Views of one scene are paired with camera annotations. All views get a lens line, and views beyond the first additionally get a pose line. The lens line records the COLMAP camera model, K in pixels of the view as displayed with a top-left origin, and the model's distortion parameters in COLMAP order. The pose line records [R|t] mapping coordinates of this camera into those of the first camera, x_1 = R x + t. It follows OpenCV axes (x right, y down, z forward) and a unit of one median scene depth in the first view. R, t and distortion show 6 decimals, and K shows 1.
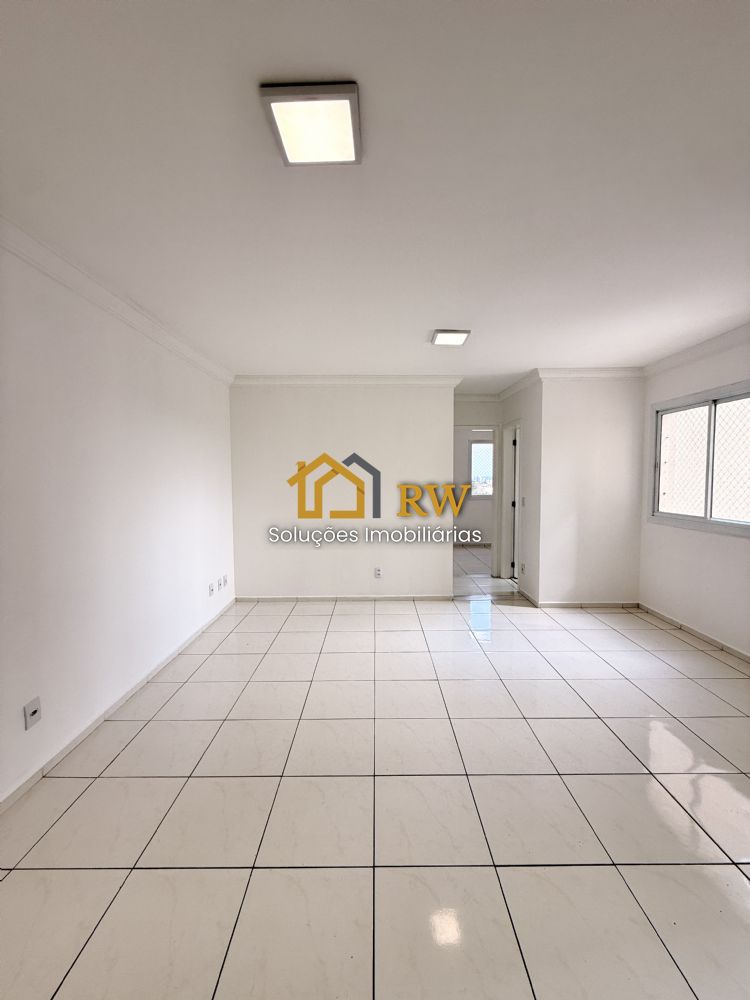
lens RADIAL K [[399.6, 0, 375.0], [0, 399.6, 503.5], [0, 0, 1]] dist [-0.000953, -0.000245]
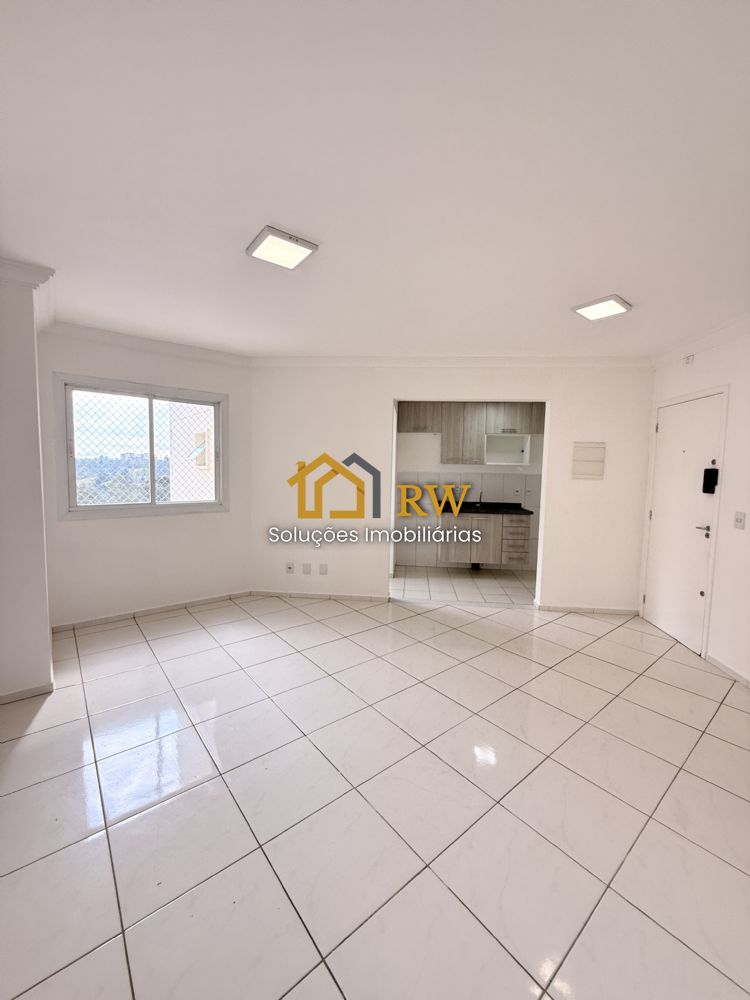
lens RADIAL K [[399.6, 0, 380.9], [0, 399.6, 500.4], [0, 0, 1]] dist [-0.000953, -0.000245]
pose [[-0.634581, -0.072242, 0.769473, -0.333217], [0.034471, 0.991985, 0.121561, -0.069078], [-0.772087, 0.103665, -0.627004, 1.007481]]
